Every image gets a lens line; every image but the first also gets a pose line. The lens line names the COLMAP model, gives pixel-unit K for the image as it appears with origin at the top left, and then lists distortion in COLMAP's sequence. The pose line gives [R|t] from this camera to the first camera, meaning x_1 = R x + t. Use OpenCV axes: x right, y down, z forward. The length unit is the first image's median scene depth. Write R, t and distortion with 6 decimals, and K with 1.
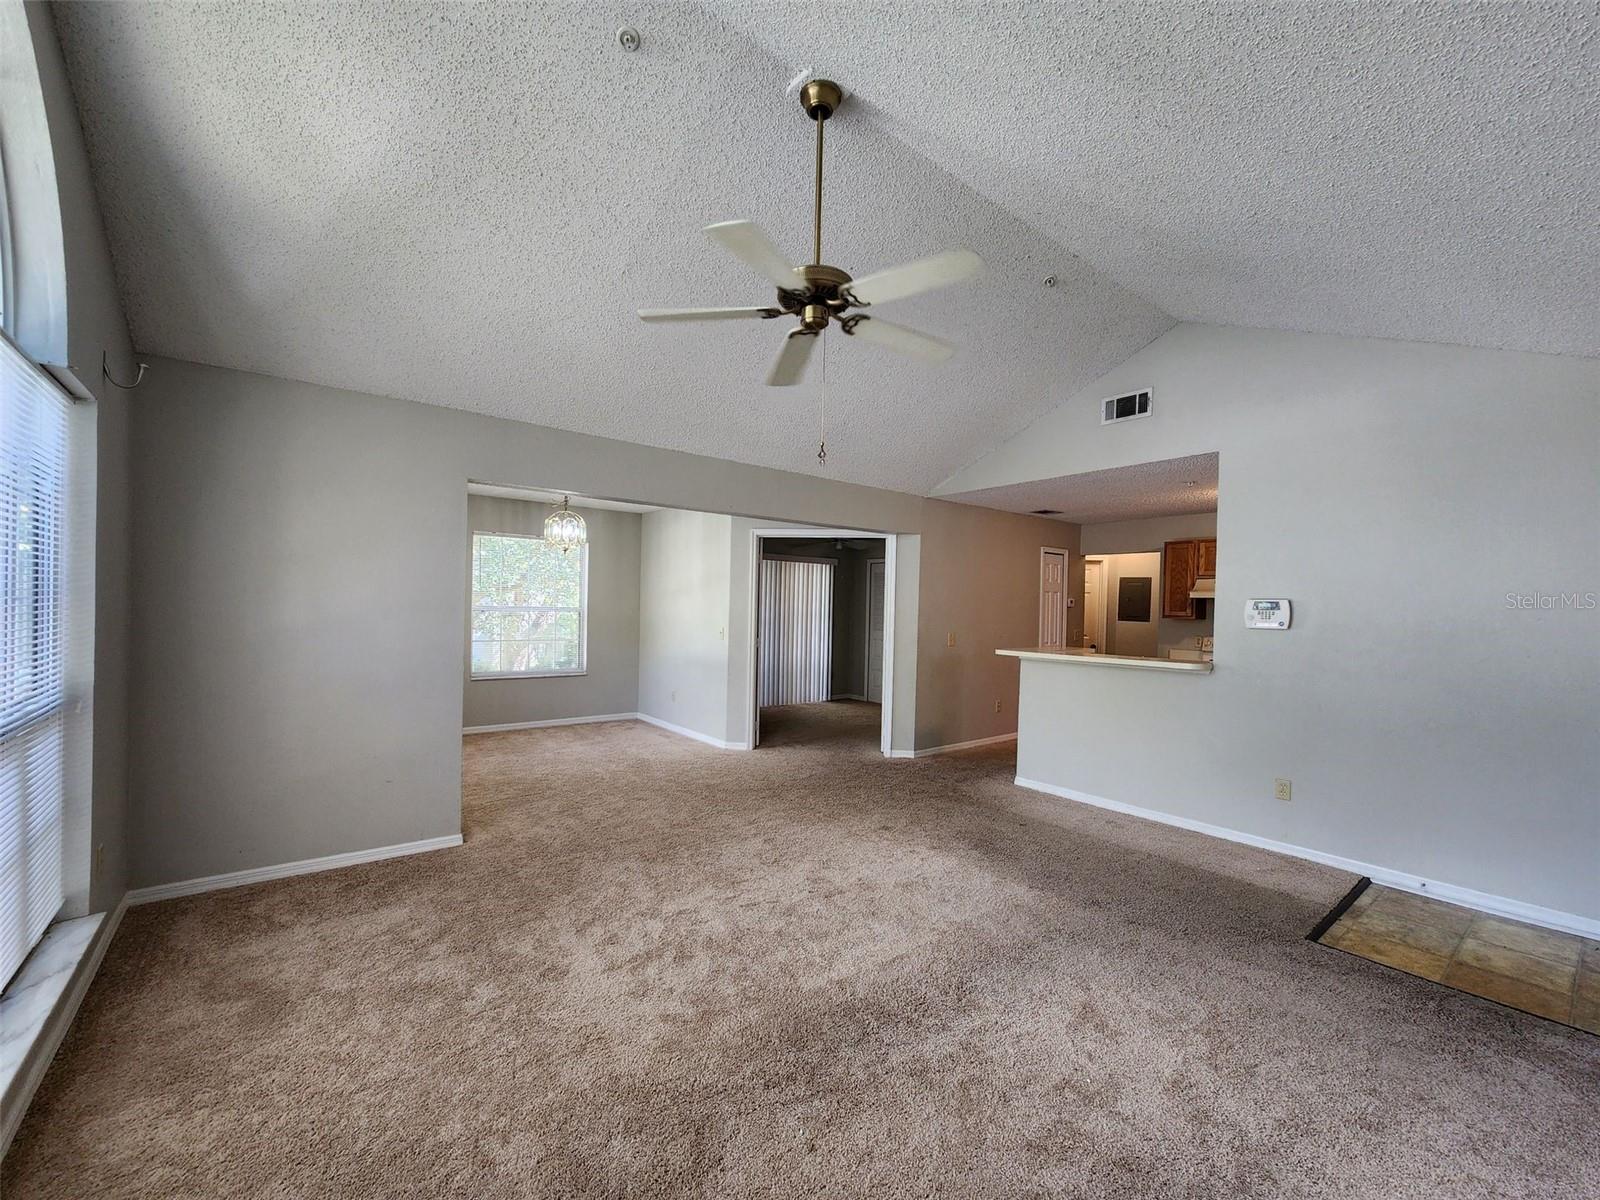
lens RADIAL K [[654.0, 0, 789.8], [0, 654.0, 608.3], [0, 0, 1]] dist [0.001535, -0.000199]
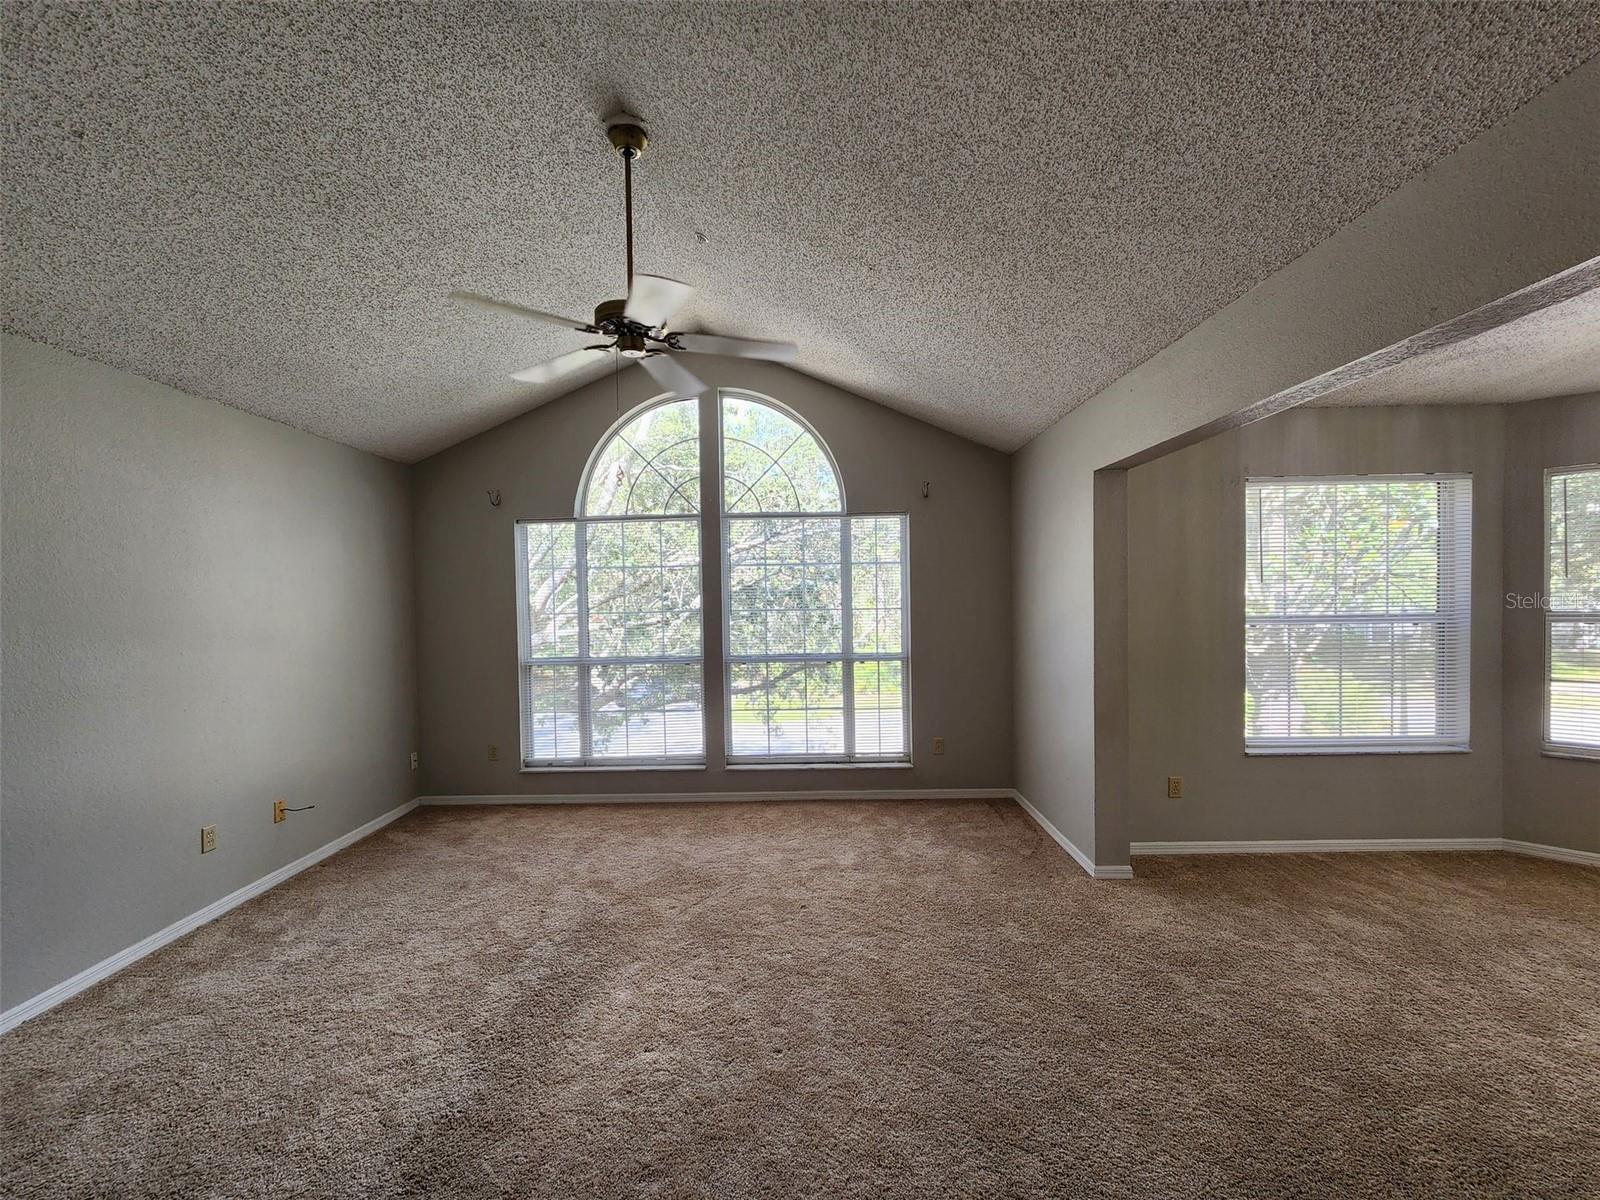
lens RADIAL K [[643.9, 0, 801.7], [0, 643.9, 618.2], [0, 0, 1]] dist [0.000410, -0.000105]
pose [[-0.625898, 0.006127, -0.779881, 0.365158], [-0.006118, 0.999900, 0.012766, -0.005214], [0.779881, 0.012761, -0.625798, 1.026659]]
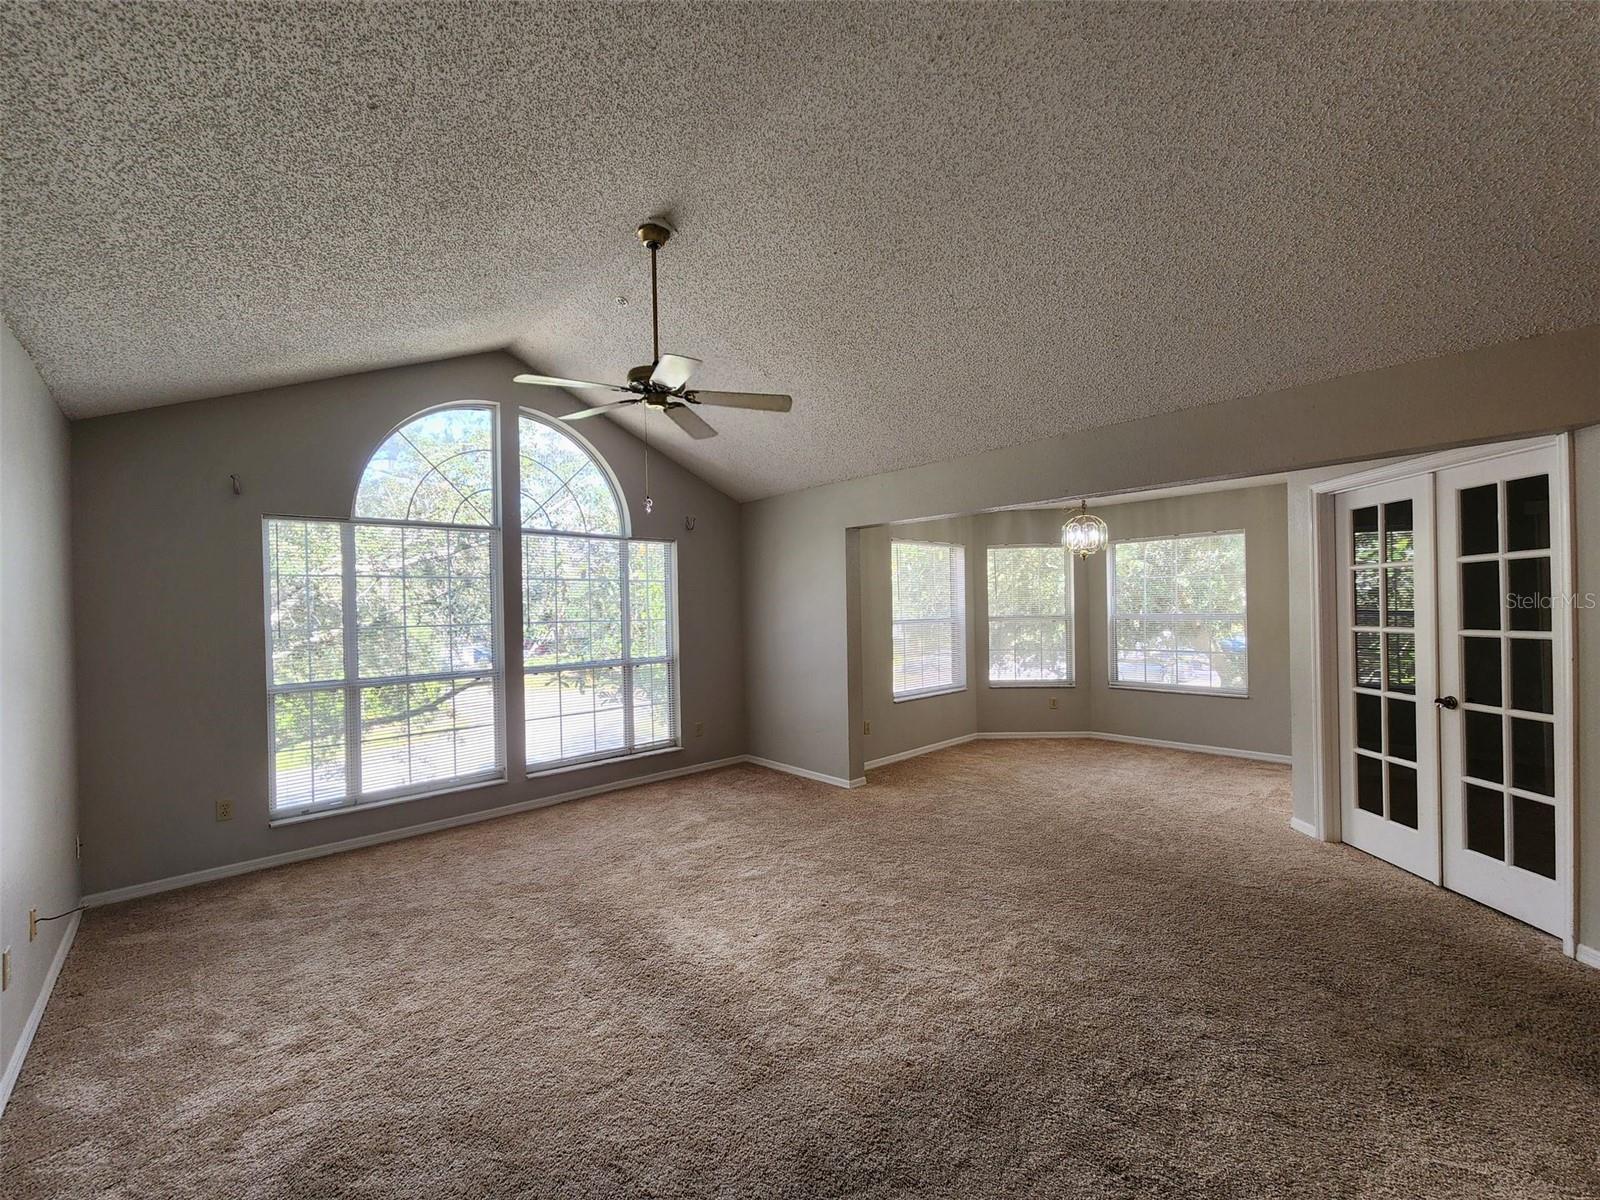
lens RADIAL K [[650.1, 0, 782.6], [0, 650.1, 608.5], [0, 0, 1]] dist [-0.001017, -0.000913]
pose [[0.072999, -0.024919, -0.997021, 0.736643], [0.013643, 0.999619, -0.023985, 0.005115], [0.997239, -0.011851, 0.073311, 0.626892]]
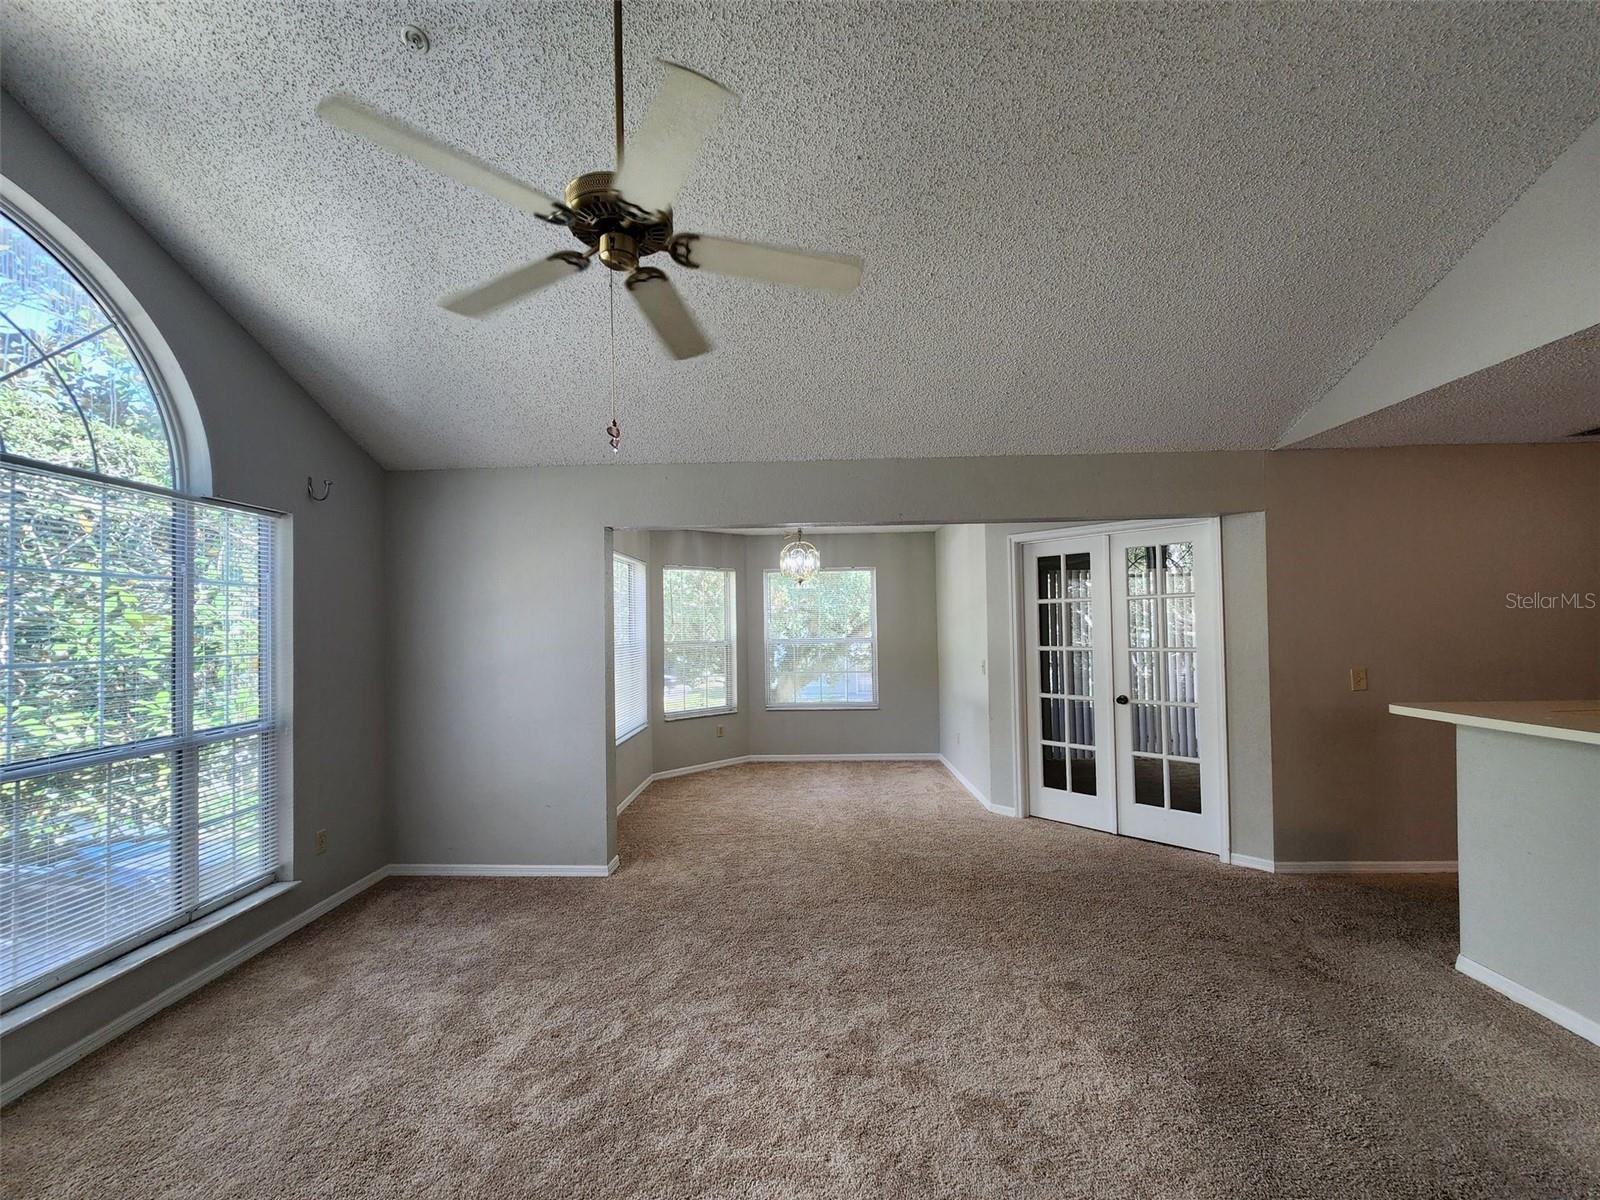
lens RADIAL K [[654.0, 0, 789.8], [0, 654.0, 608.3], [0, 0, 1]] dist [0.001535, -0.000199]
pose [[0.766363, -0.052150, -0.640288, 0.339191], [0.029158, 0.998496, -0.046426, -0.006897], [0.641746, 0.016909, 0.766731, 0.311720]]
